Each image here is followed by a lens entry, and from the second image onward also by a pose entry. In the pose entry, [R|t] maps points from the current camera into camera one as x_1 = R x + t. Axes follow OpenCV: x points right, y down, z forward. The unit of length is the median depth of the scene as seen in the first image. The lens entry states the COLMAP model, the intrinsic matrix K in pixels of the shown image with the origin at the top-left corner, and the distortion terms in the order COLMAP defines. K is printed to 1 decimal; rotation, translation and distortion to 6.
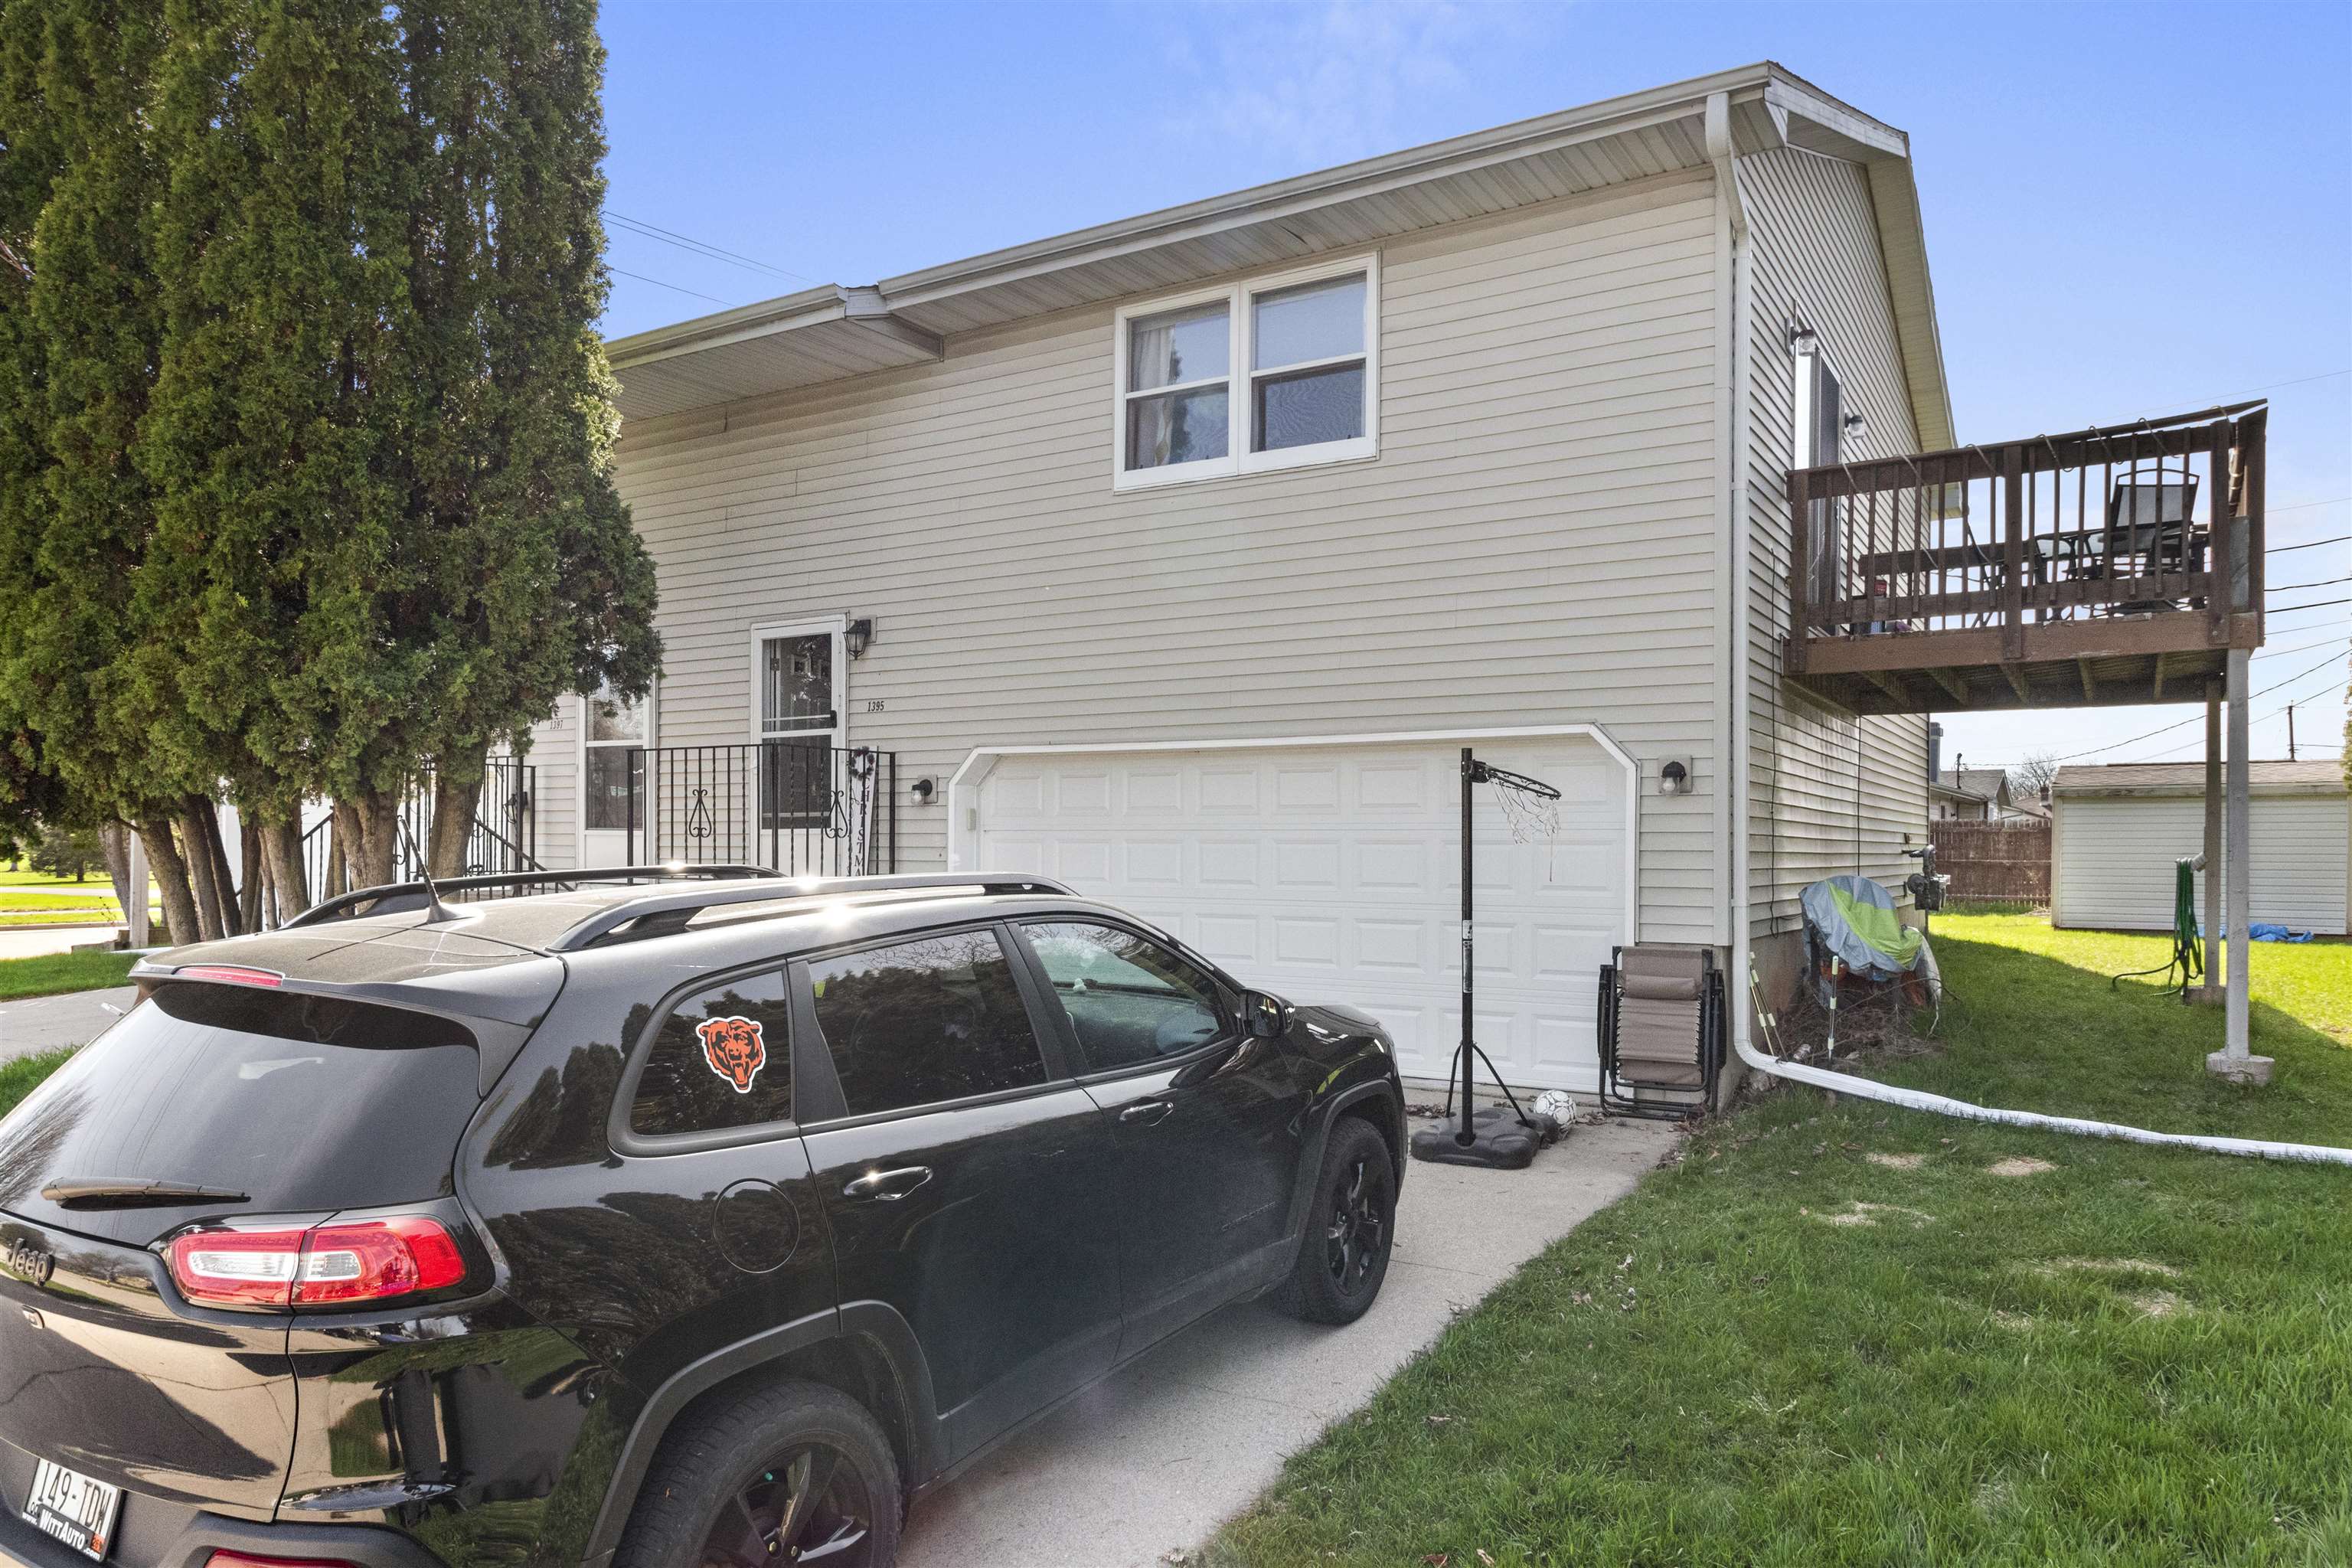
lens RADIAL K [[1535.5, 0, 1177.8], [0, 1535.5, 923.8], [0, 0, 1]] dist [-0.000785, -0.000981]
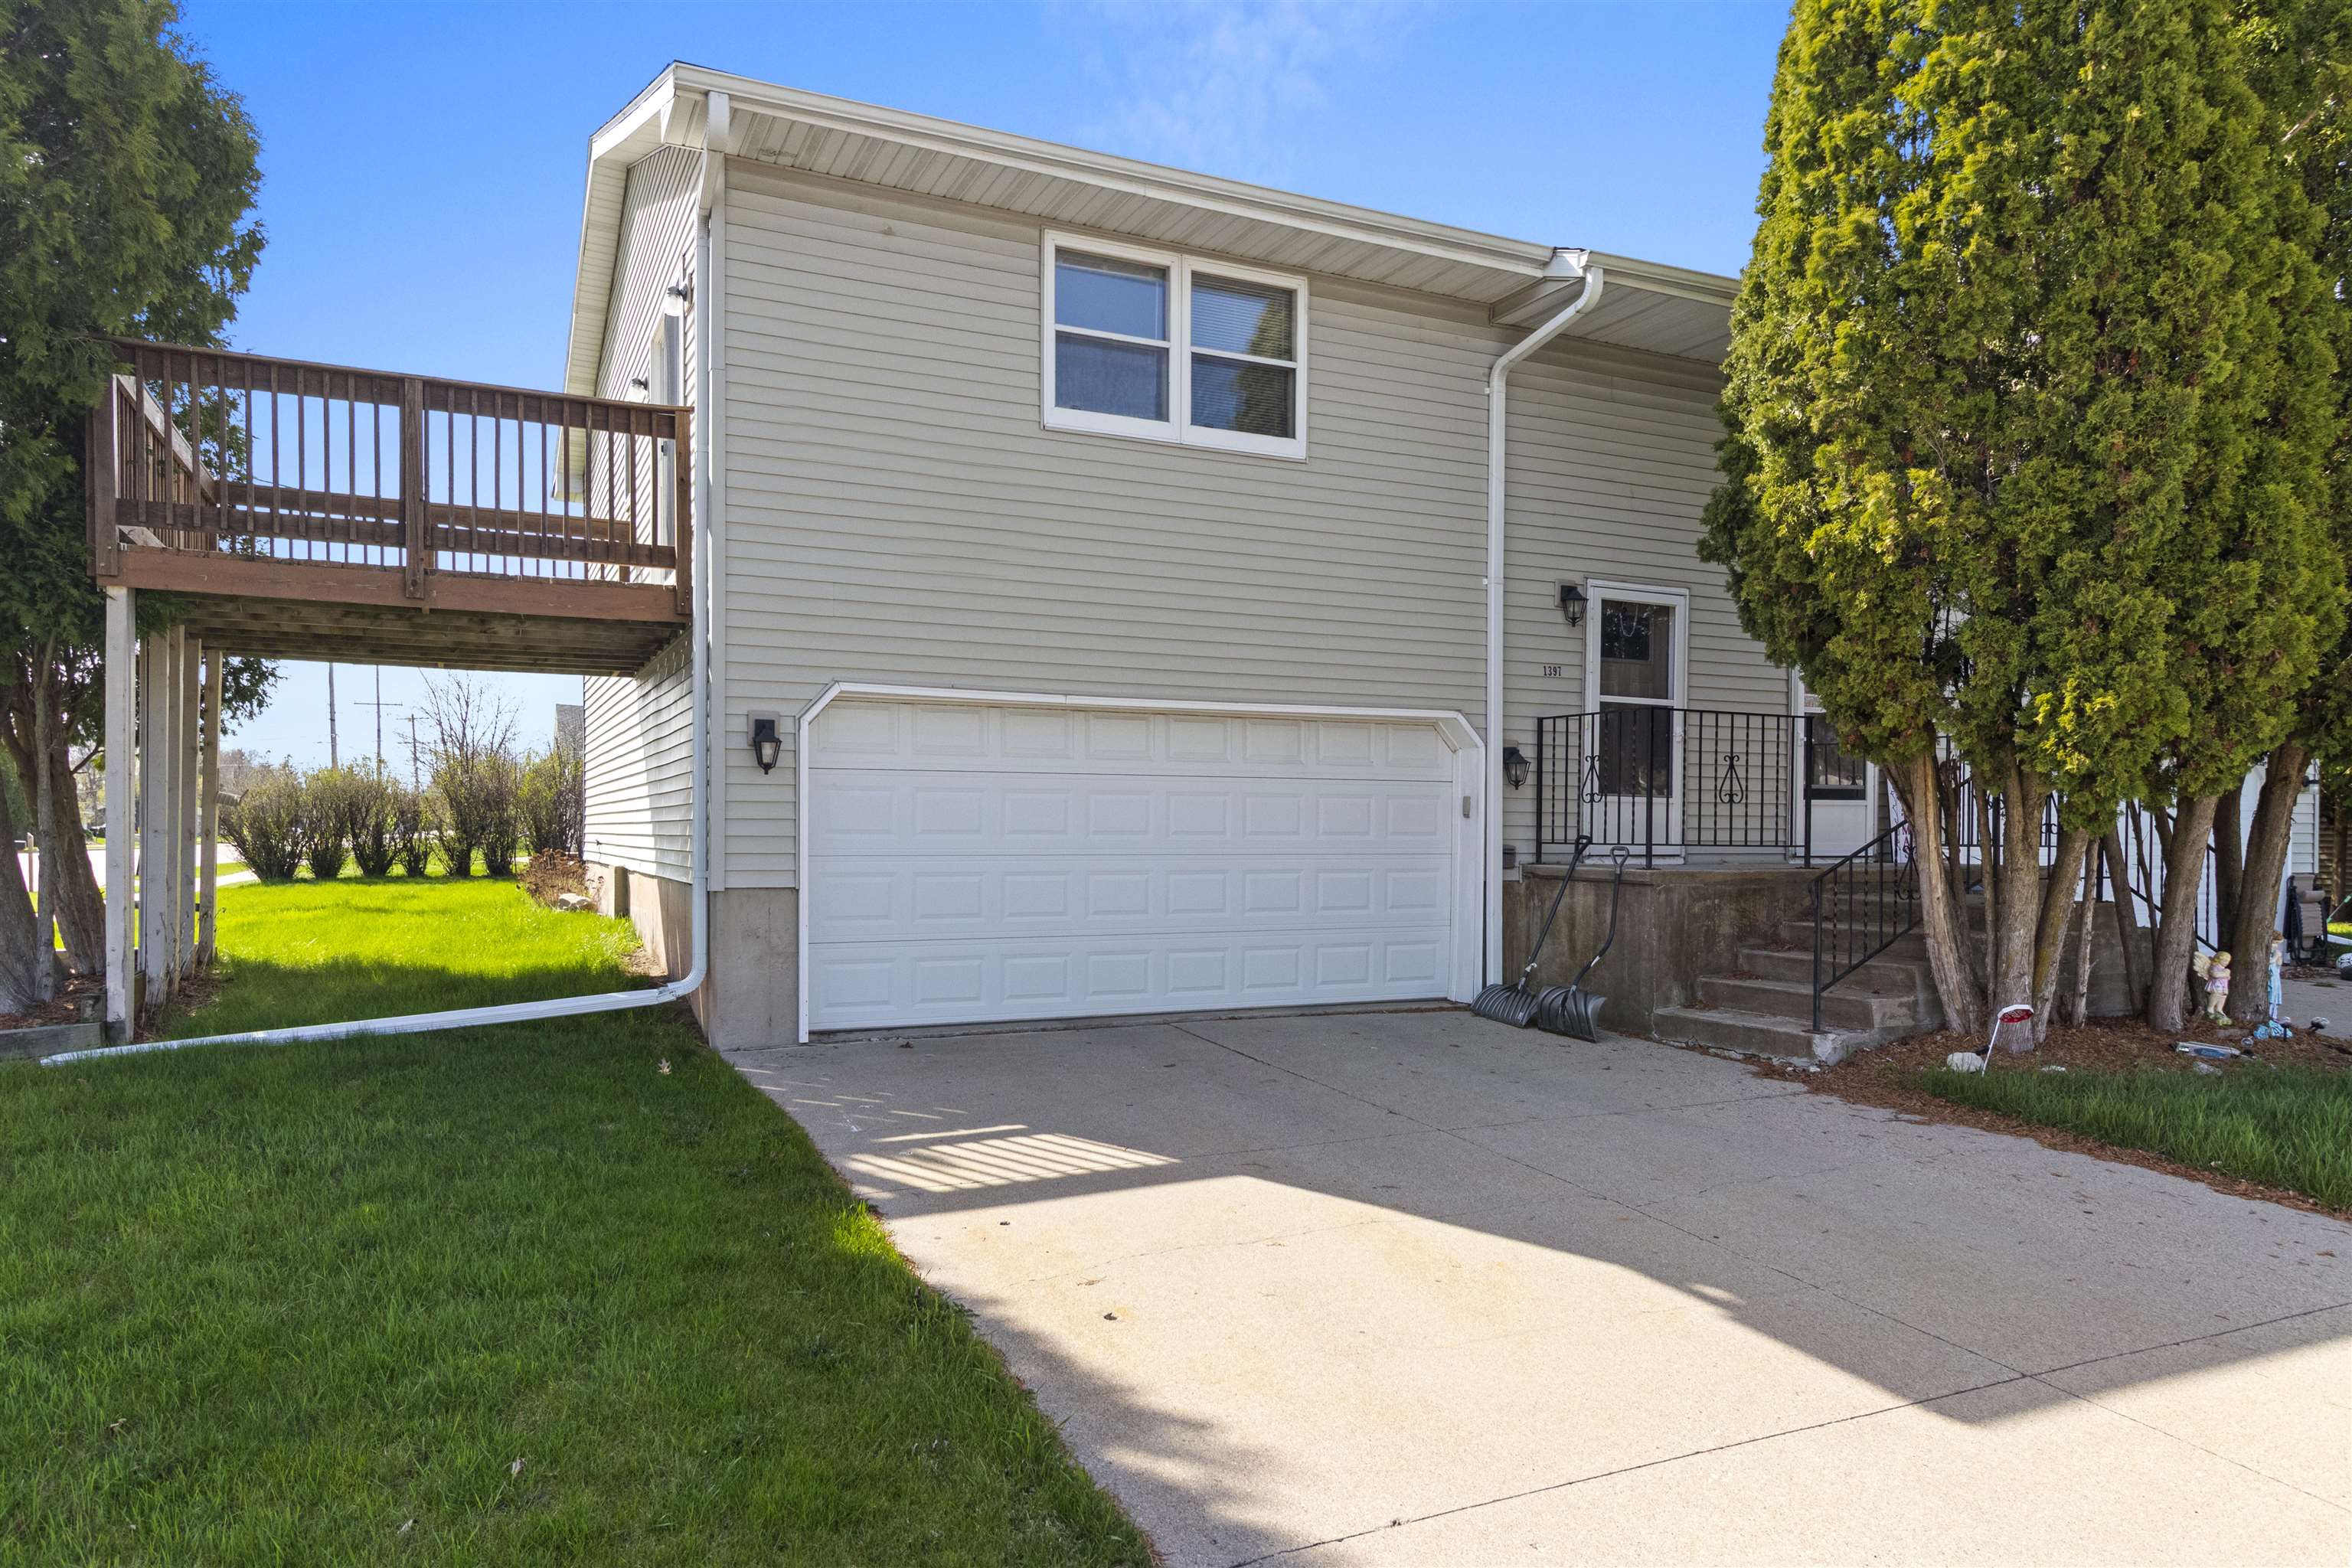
lens RADIAL K [[1535.5, 0, 1175.3], [0, 1535.5, 782.6], [0, 0, 1]] dist [-0.000785, -0.000981]
pose [[0.546758, 0.018433, 0.837087, -0.848576], [0.031617, 0.998590, -0.042641, -0.025487], [-0.836693, 0.049780, 0.545405, 0.482135]]
